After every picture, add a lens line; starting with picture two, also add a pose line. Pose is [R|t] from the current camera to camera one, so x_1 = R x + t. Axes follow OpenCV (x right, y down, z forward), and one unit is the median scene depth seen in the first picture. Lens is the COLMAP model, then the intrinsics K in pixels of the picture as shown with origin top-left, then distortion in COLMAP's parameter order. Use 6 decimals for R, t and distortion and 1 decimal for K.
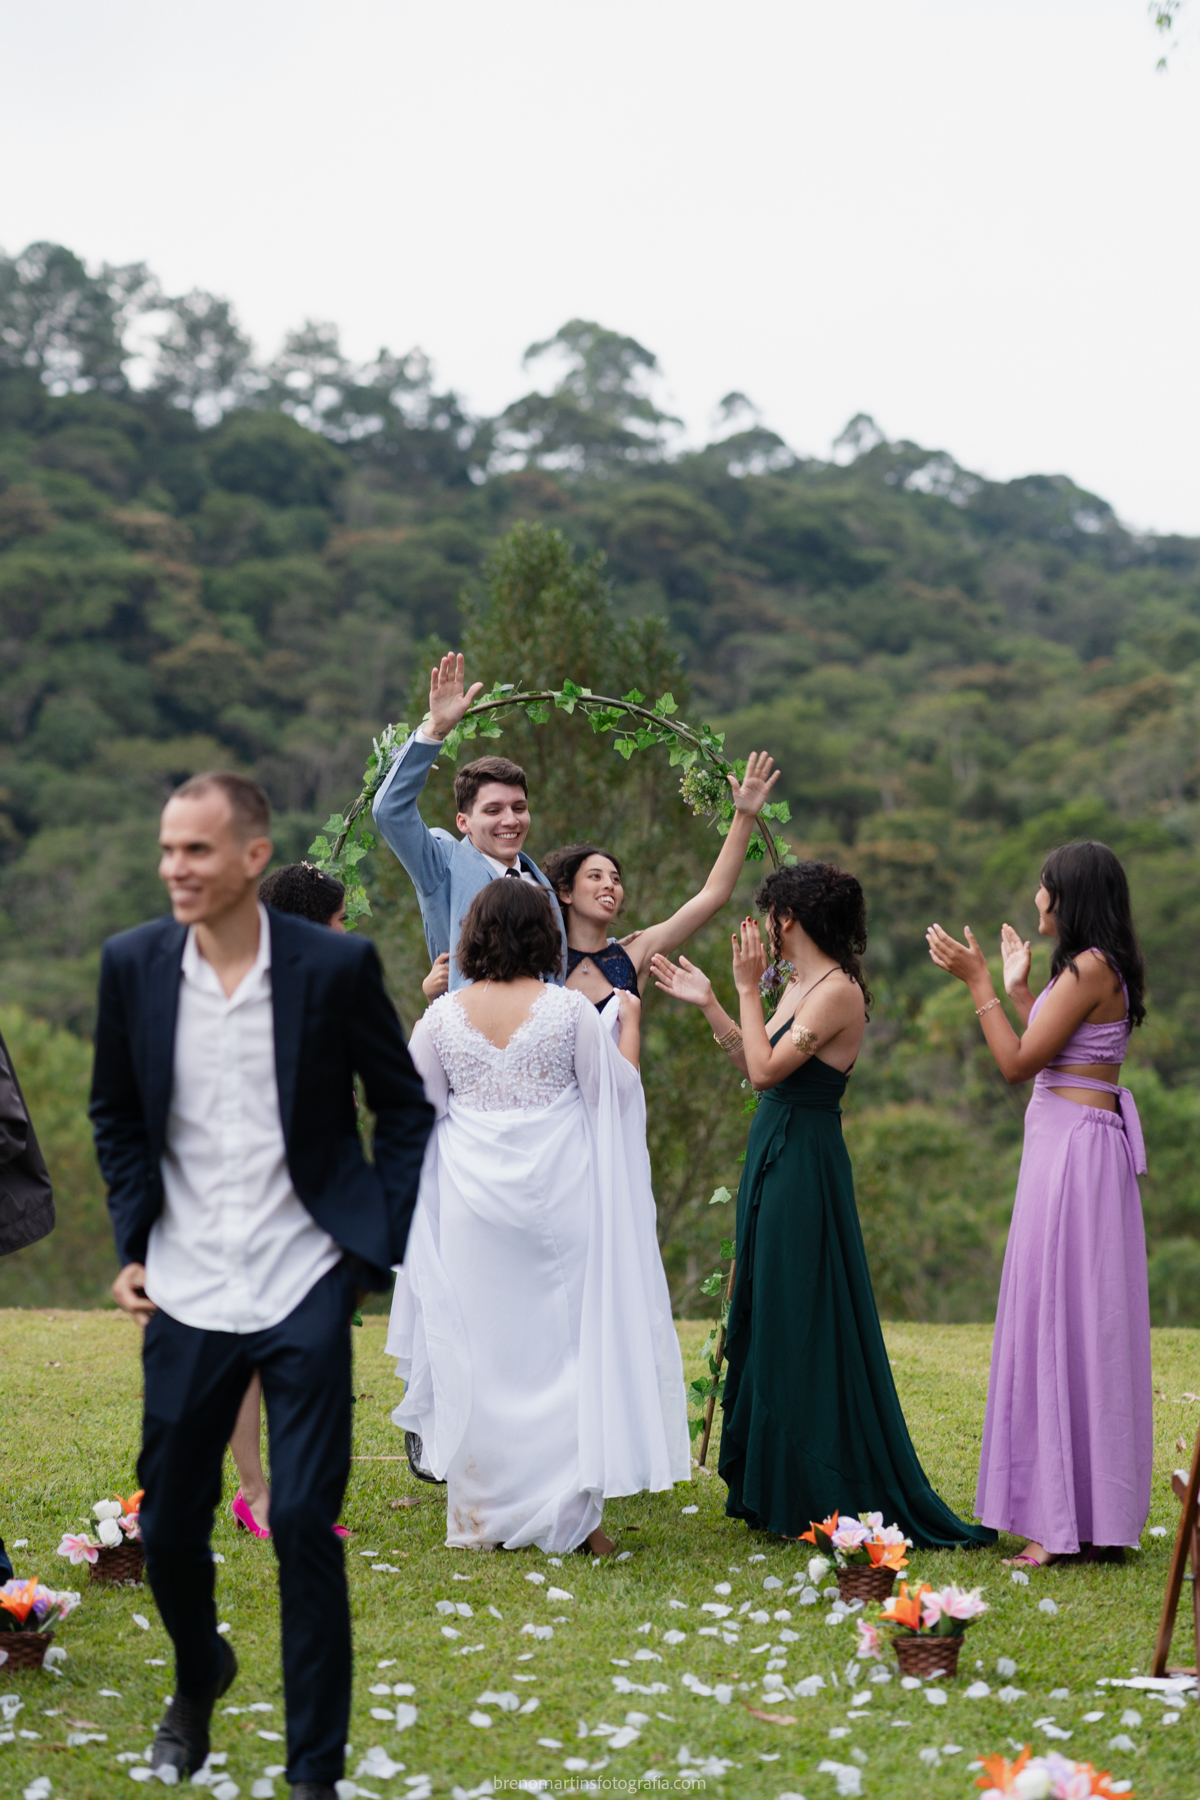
lens RADIAL K [[5027.3, 0, 559.9], [0, 5027.3, 615.1], [0, 0, 1]] dist [-0.030006, -0.205963]
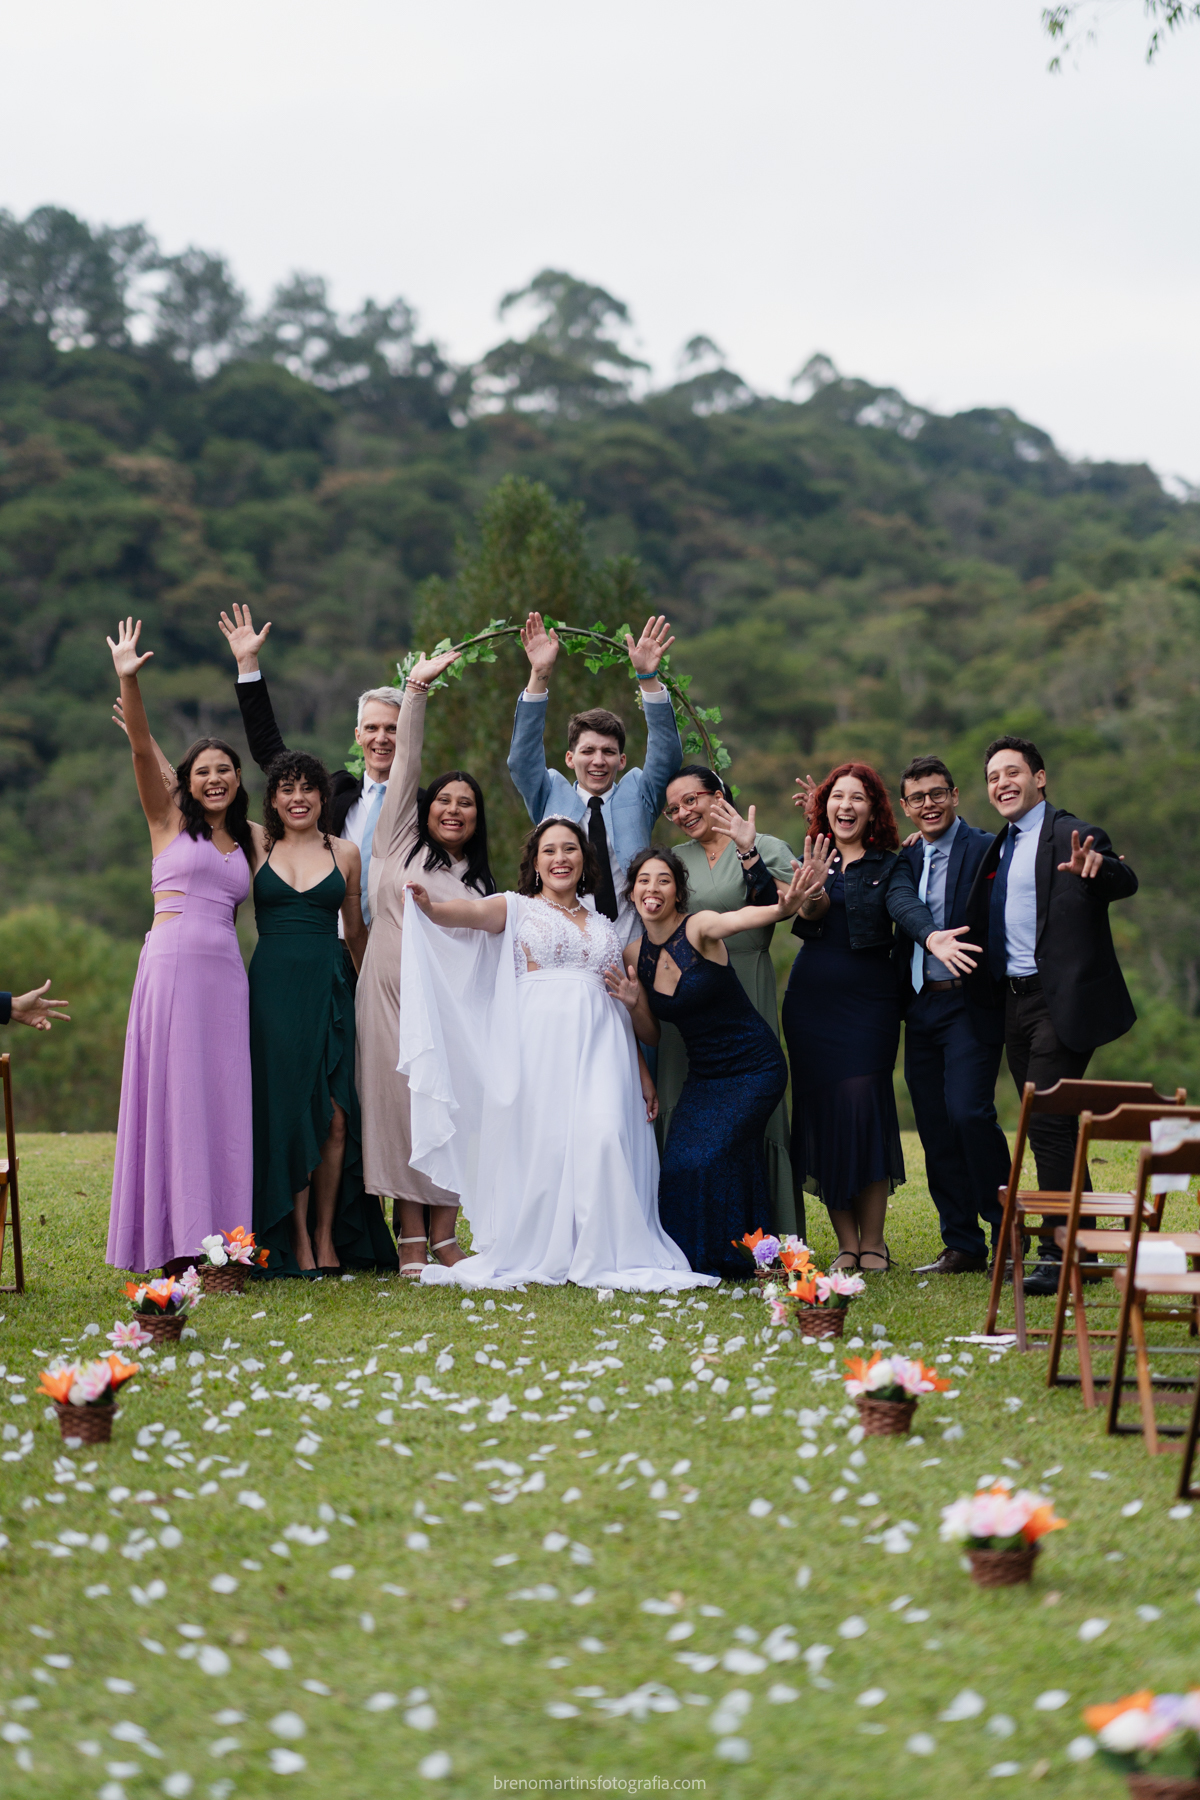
lens RADIAL K [[4679.4, 0, 580.0], [0, 4679.4, 843.4], [0, 0, 1]] dist [-0.042442, -0.161715]
pose [[0.999795, -0.018604, 0.007957, -0.000537], [0.018063, 0.997825, 0.063401, -0.004573], [-0.009119, -0.063244, 0.997956, -0.194300]]
